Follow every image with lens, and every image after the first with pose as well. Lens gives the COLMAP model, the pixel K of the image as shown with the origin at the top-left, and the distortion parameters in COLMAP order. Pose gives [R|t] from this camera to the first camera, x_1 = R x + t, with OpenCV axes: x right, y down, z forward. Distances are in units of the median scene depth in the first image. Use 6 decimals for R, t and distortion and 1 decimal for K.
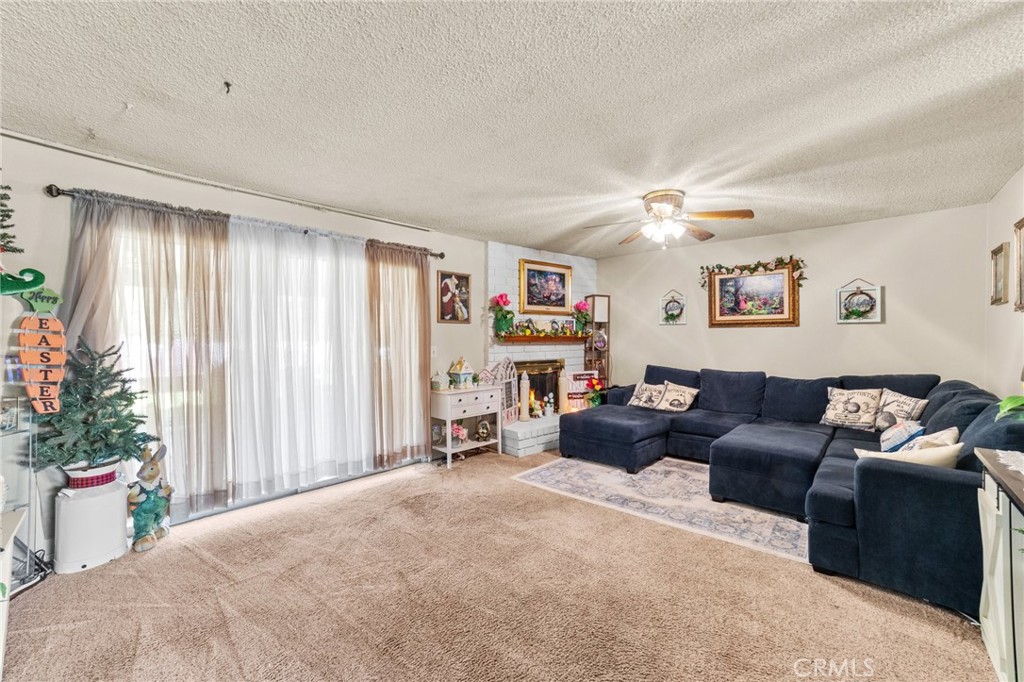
lens RADIAL K [[405.1, 0, 515.2], [0, 405.1, 339.4], [0, 0, 1]] dist [-0.093938, 0.037953]
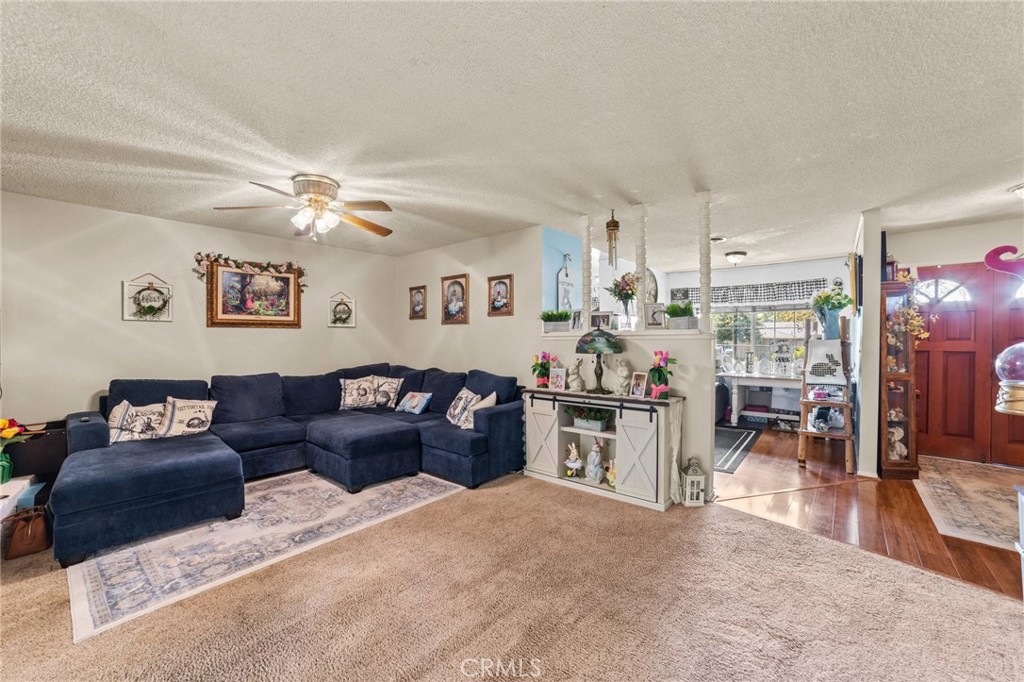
lens RADIAL K [[405.1, 0, 515.2], [0, 405.1, 339.4], [0, 0, 1]] dist [-0.093938, 0.037953]
pose [[-0.042699, -0.001295, 0.999087, -0.473259], [0.006530, 0.999977, 0.001575, -0.000083], [-0.999067, 0.006591, -0.042689, 0.508631]]
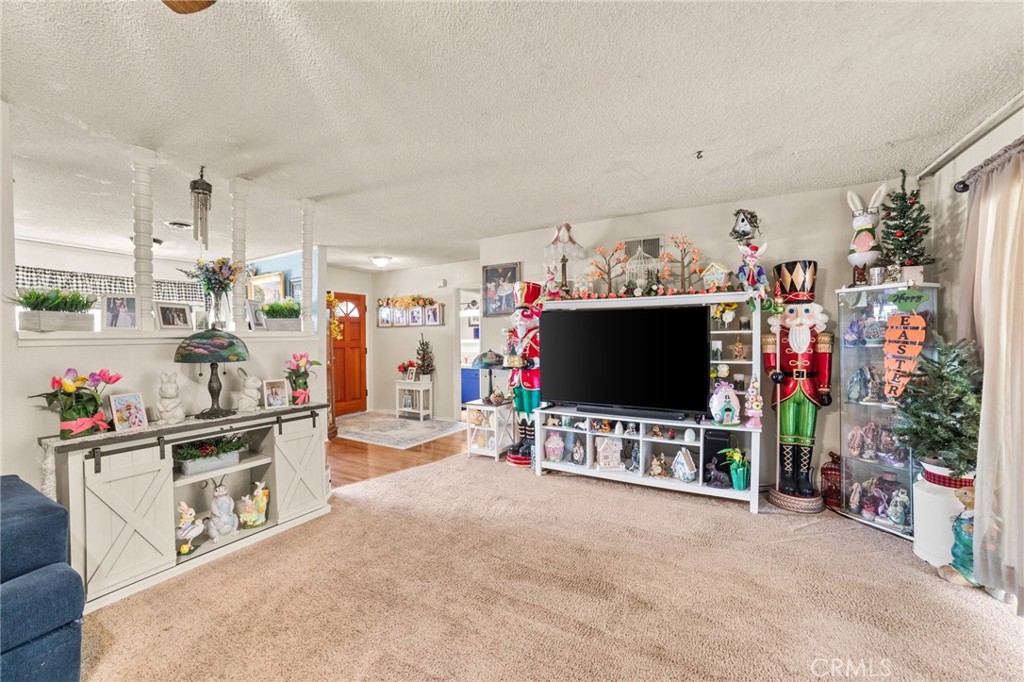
lens RADIAL K [[405.1, 0, 515.2], [0, 405.1, 339.4], [0, 0, 1]] dist [-0.093938, 0.037953]
pose [[-0.974943, 0.011610, -0.222154, 0.102309], [0.010063, 0.999917, 0.008093, -0.002872], [0.222229, 0.005655, -0.974978, 1.026294]]
